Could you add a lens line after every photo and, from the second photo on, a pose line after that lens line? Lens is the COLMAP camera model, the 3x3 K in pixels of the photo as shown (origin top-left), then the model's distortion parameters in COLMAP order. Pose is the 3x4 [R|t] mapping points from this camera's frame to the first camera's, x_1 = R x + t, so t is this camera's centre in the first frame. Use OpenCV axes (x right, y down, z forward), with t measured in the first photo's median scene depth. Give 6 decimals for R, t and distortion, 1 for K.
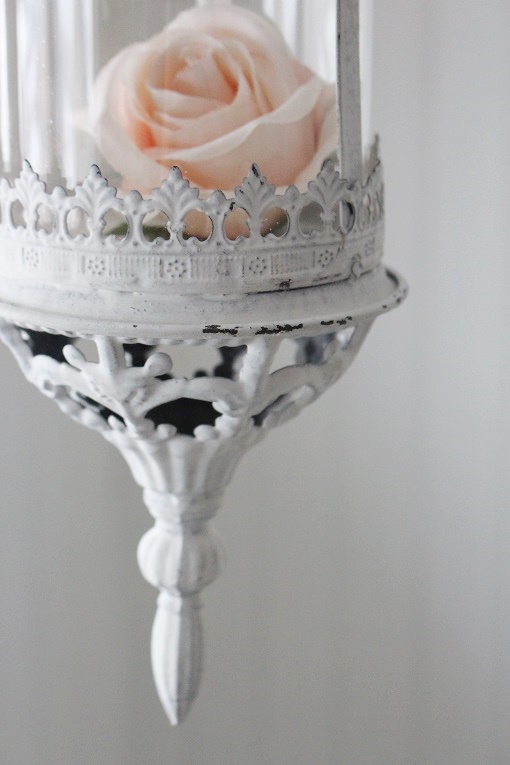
lens RADIAL K [[1826.7, 0, 258.2], [0, 1826.7, 380.0], [0, 0, 1]] dist [-0.036766, 0.000000]
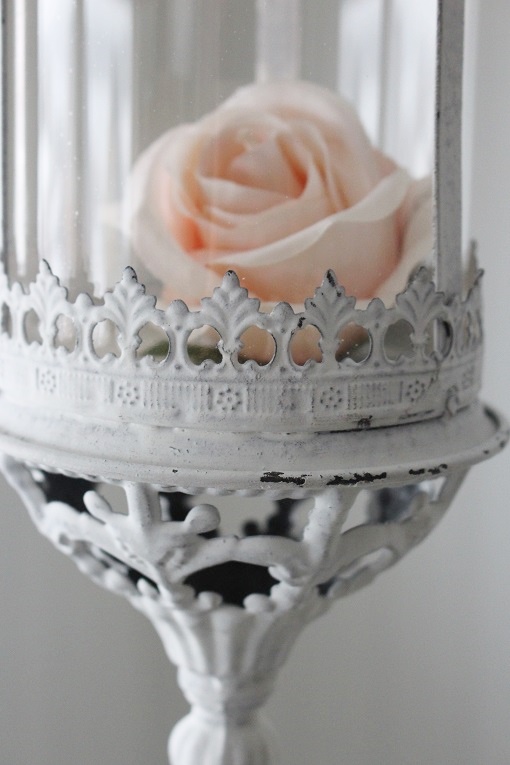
lens RADIAL K [[1826.7, 0, 254.5], [0, 1826.7, 385.5], [0, 0, 1]] dist [-0.036766, 0.000000]
pose [[0.999581, 0.022268, -0.018518, -0.018429], [-0.023400, 0.997715, -0.063383, -0.016462], [0.017064, 0.063790, 0.997817, 0.200962]]
